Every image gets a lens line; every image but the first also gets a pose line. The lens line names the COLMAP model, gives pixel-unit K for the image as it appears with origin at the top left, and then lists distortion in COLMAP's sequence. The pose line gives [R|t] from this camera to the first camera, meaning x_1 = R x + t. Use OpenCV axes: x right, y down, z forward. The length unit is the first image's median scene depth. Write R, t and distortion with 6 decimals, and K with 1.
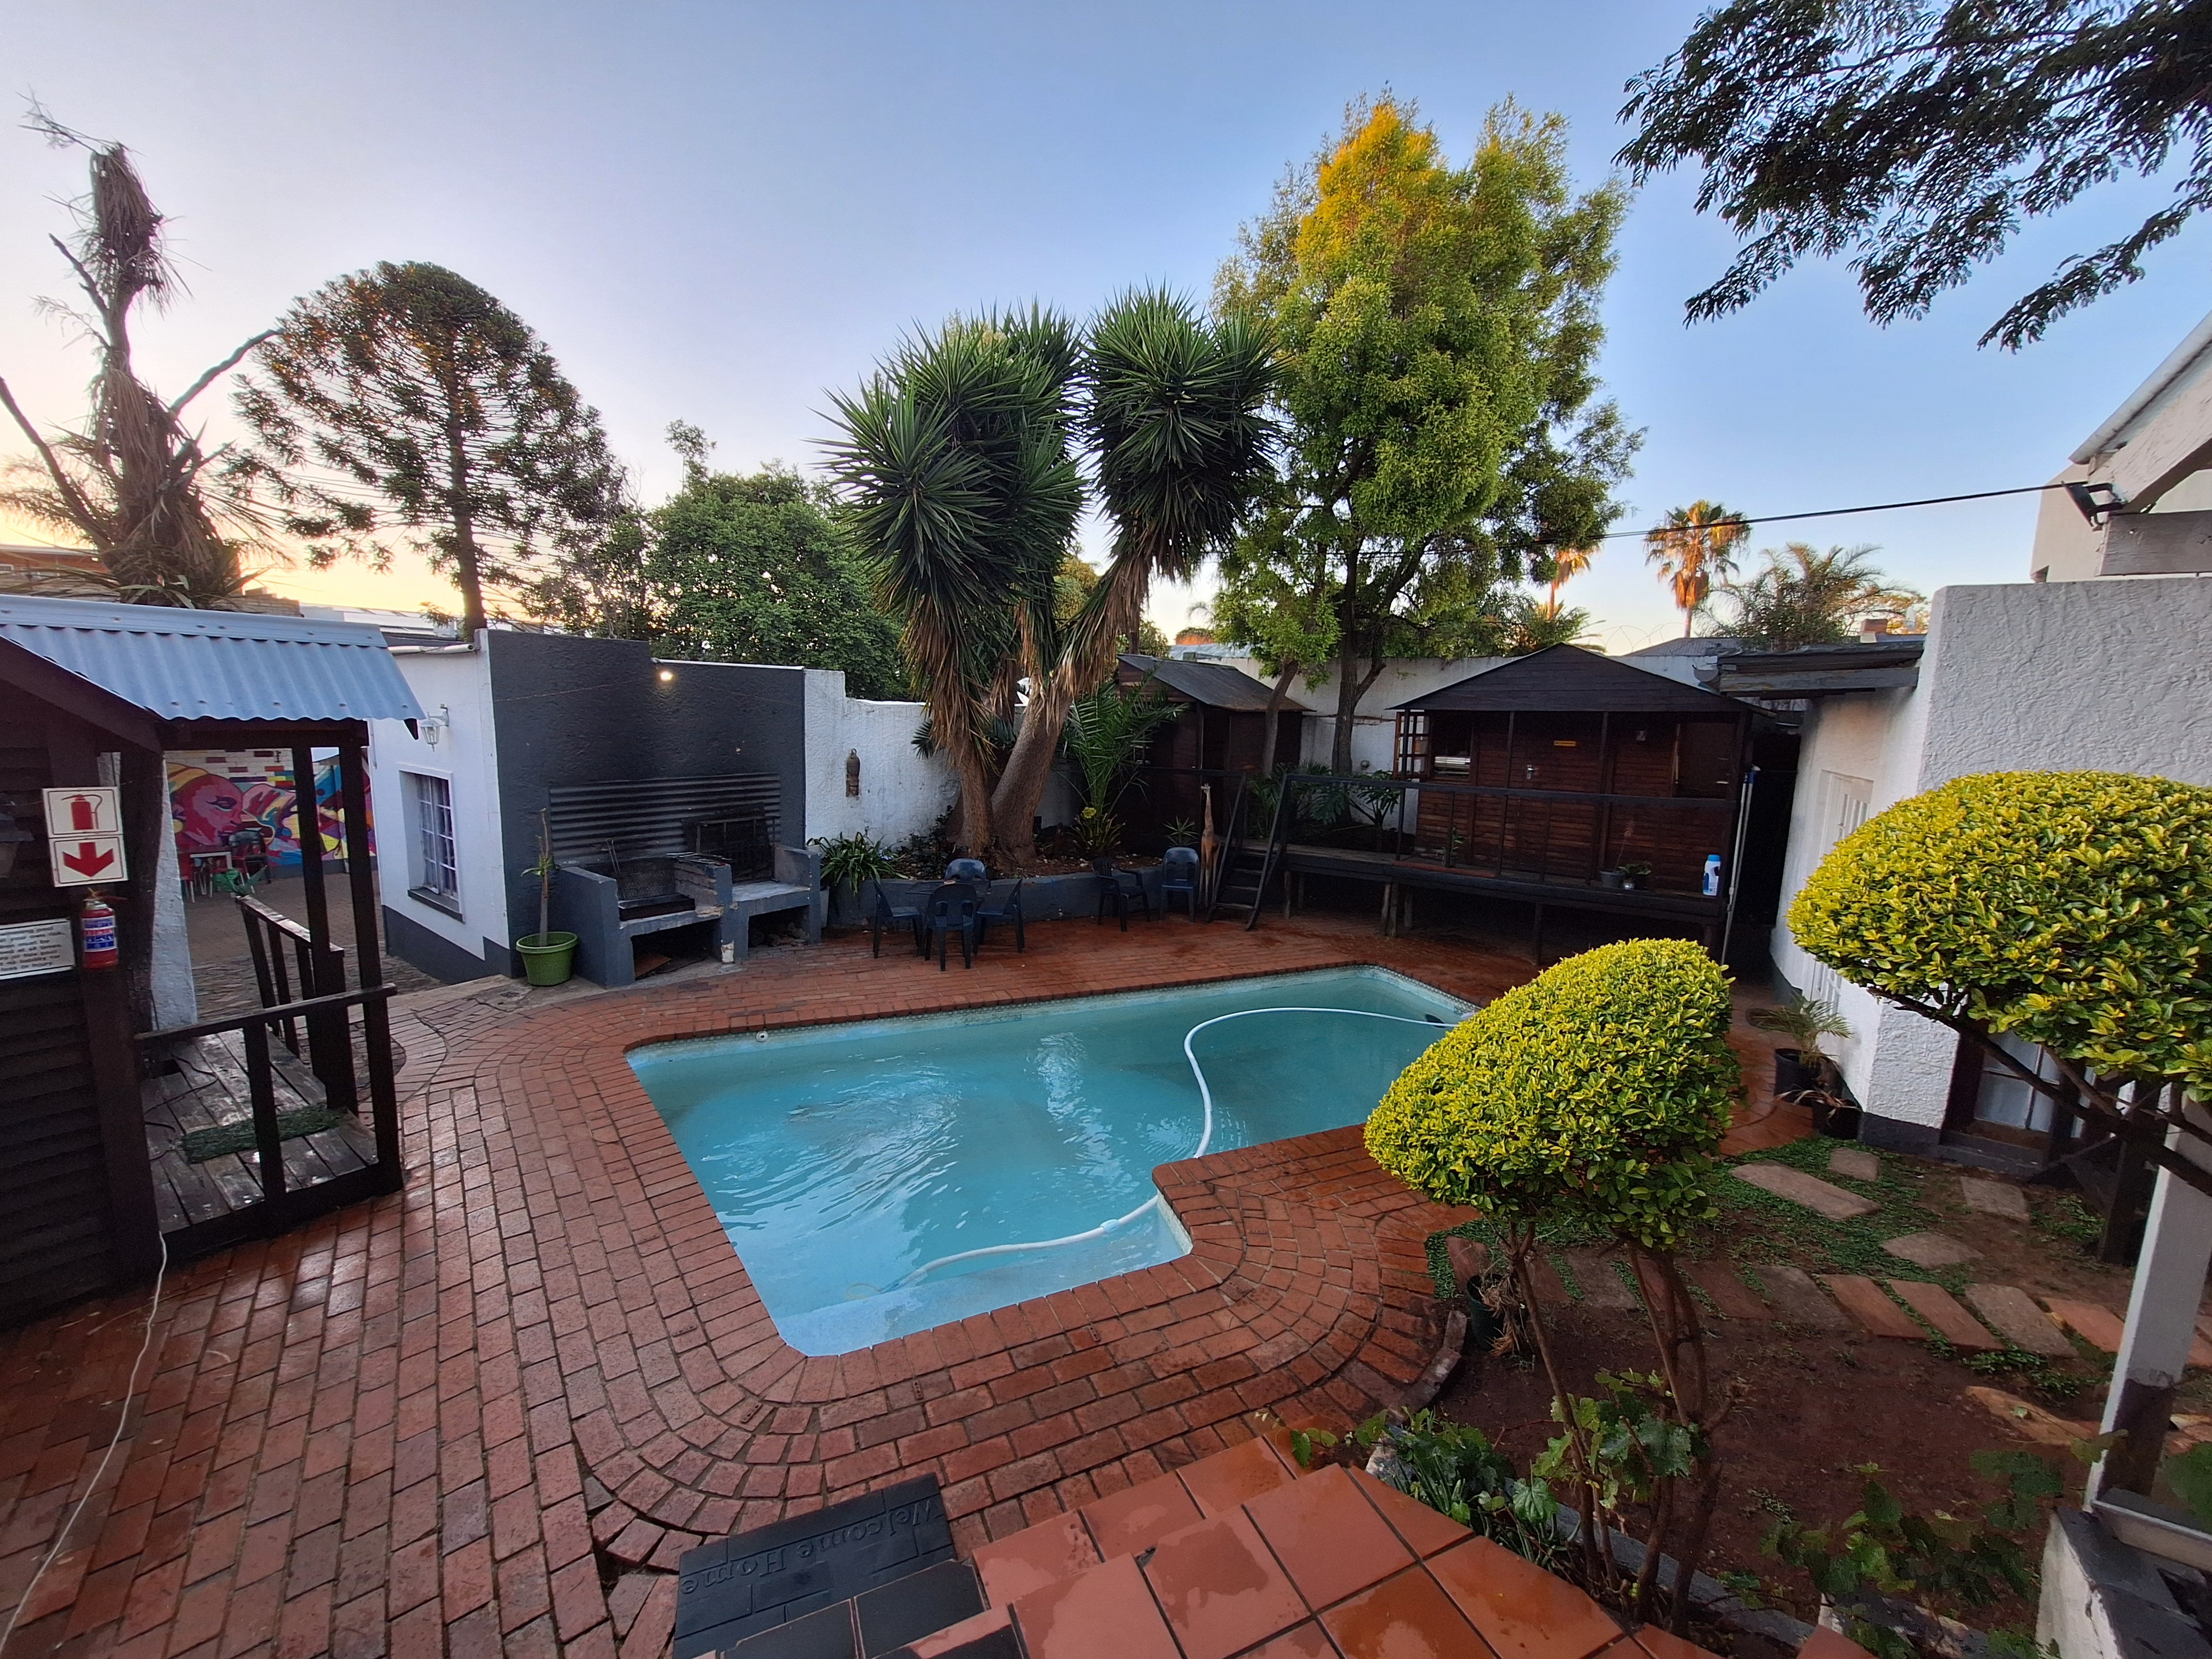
lens RADIAL K [[868.0, 0, 1106.0], [0, 868.0, 829.5], [0, 0, 1]] dist [-0.000036, 0.000068]
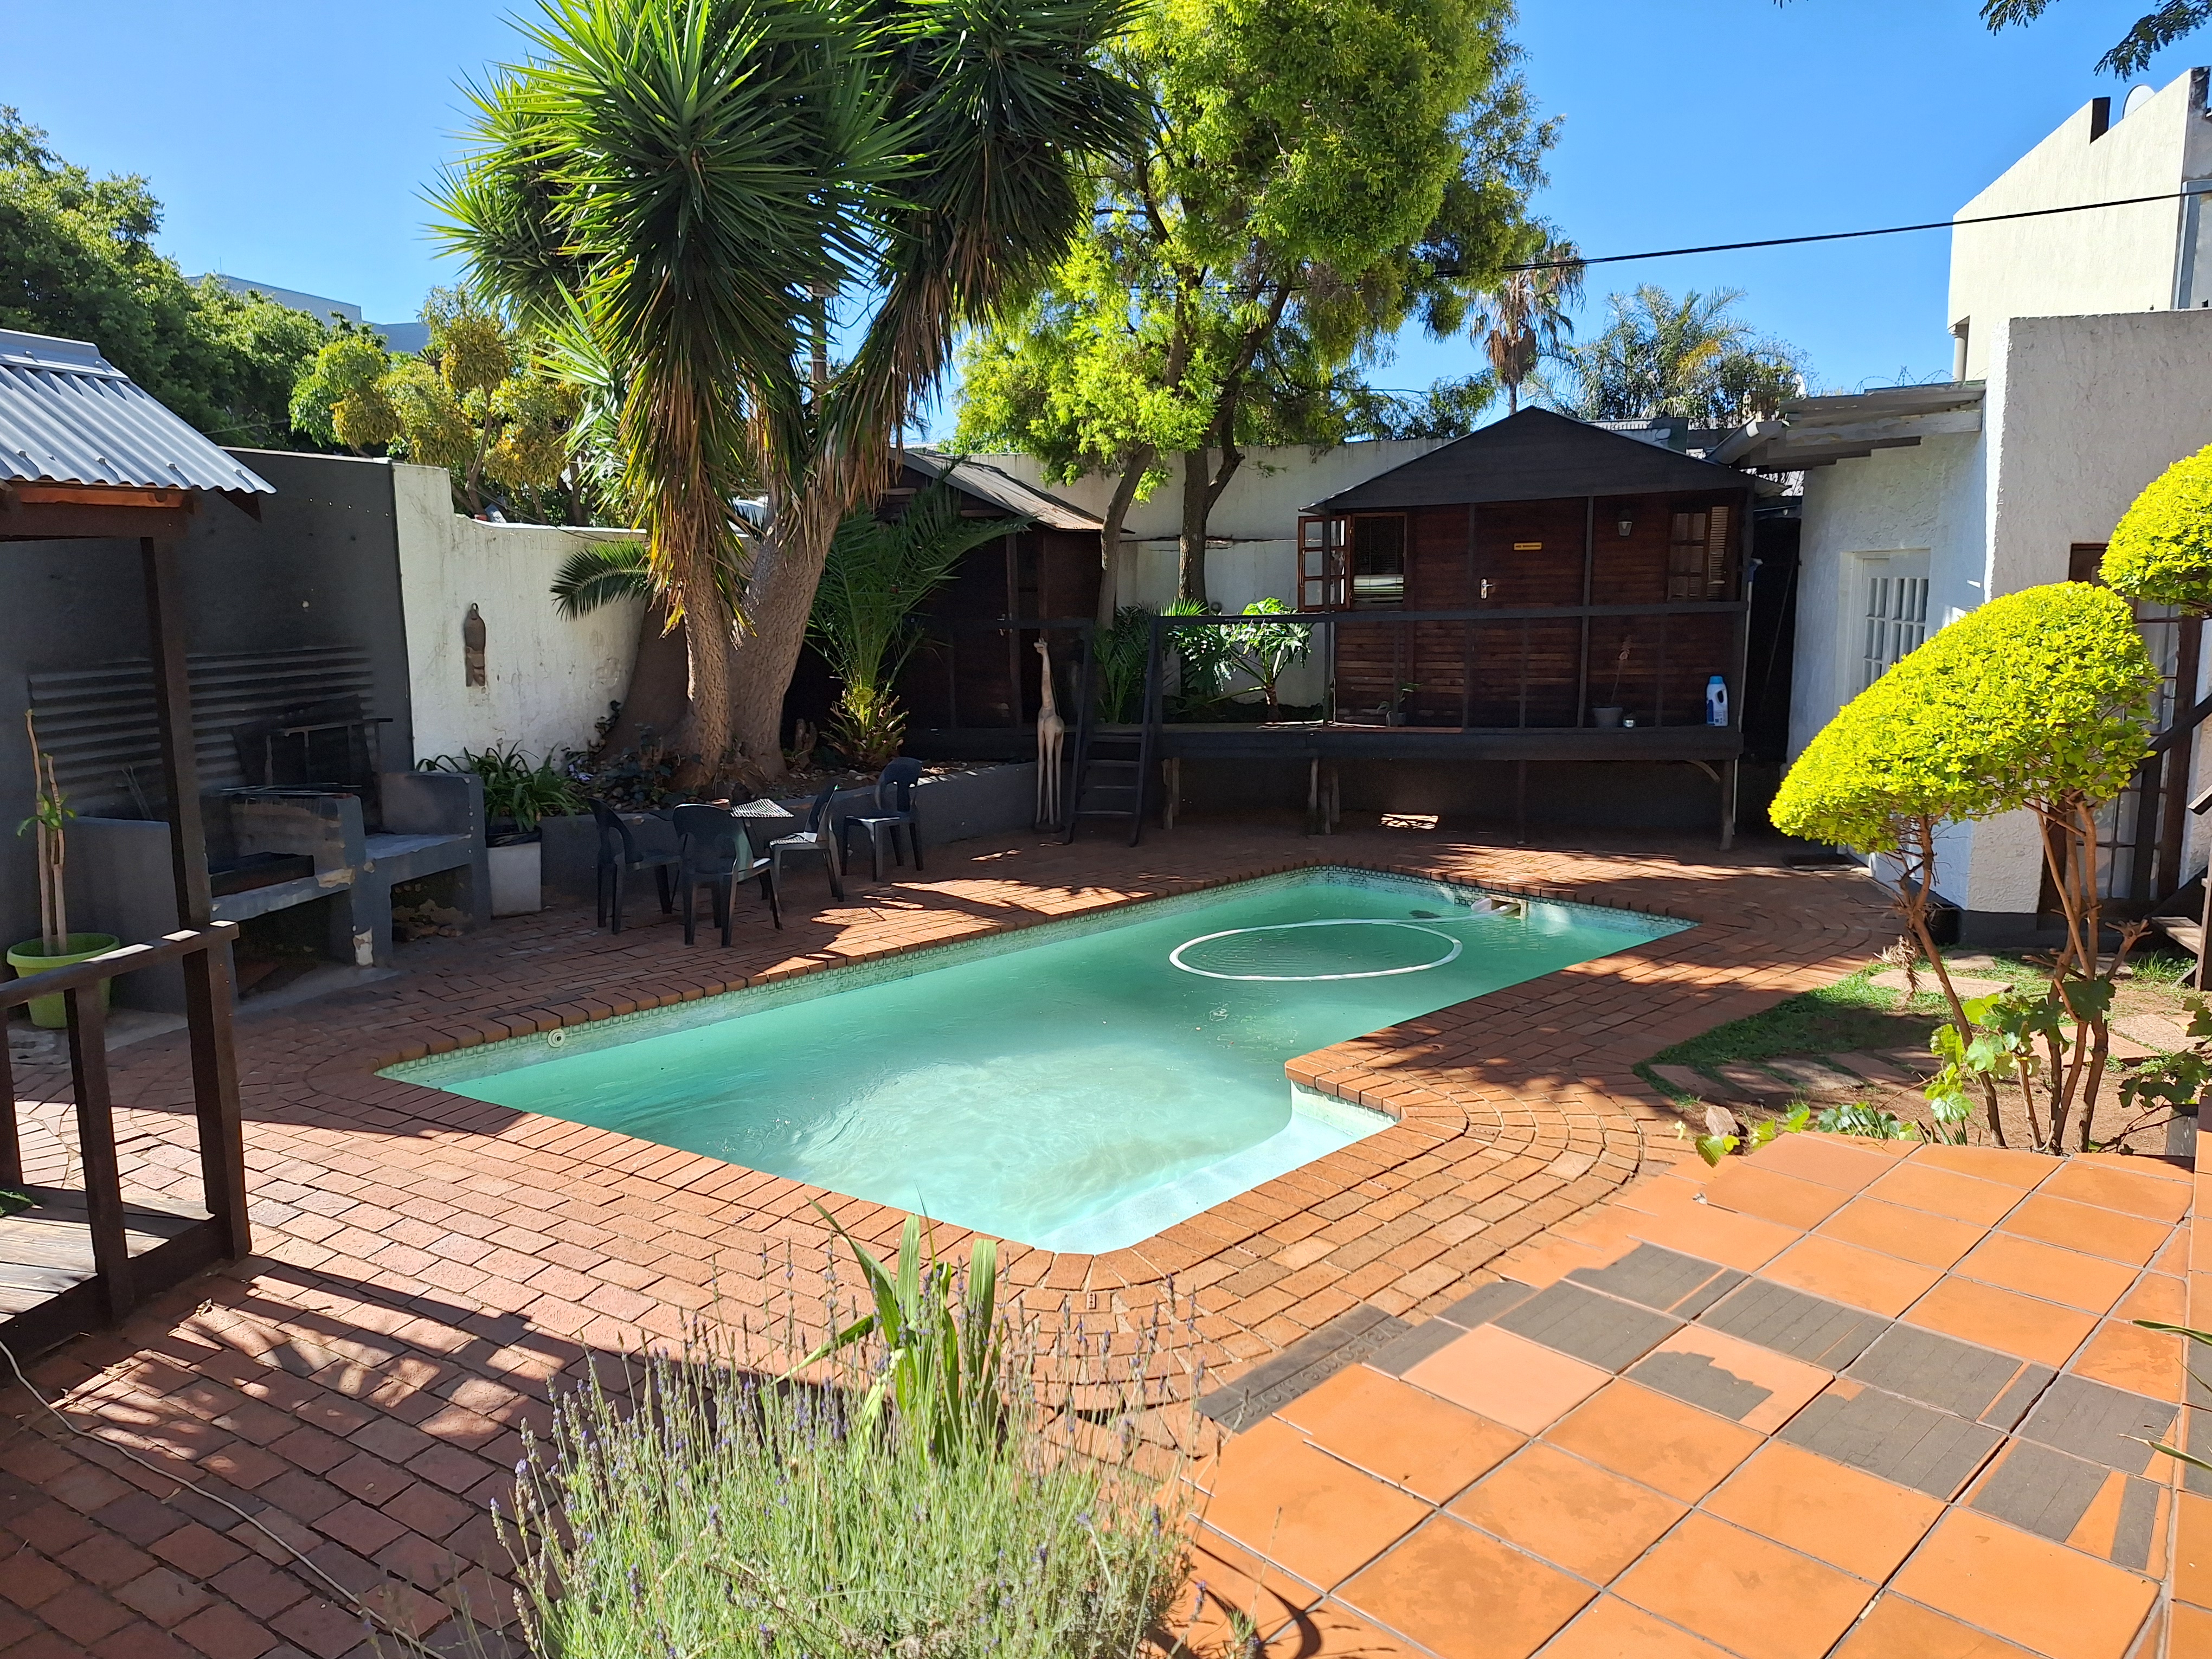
lens RADIAL K [[1531.3, 0, 1093.9], [0, 1531.3, 803.9], [0, 0, 1]] dist [0.091382, -0.106797]
pose [[0.938584, -0.091184, 0.332785, -0.273026], [0.088087, 0.995814, 0.024417, 0.054050], [-0.333618, 0.006397, 0.942686, -0.119091]]
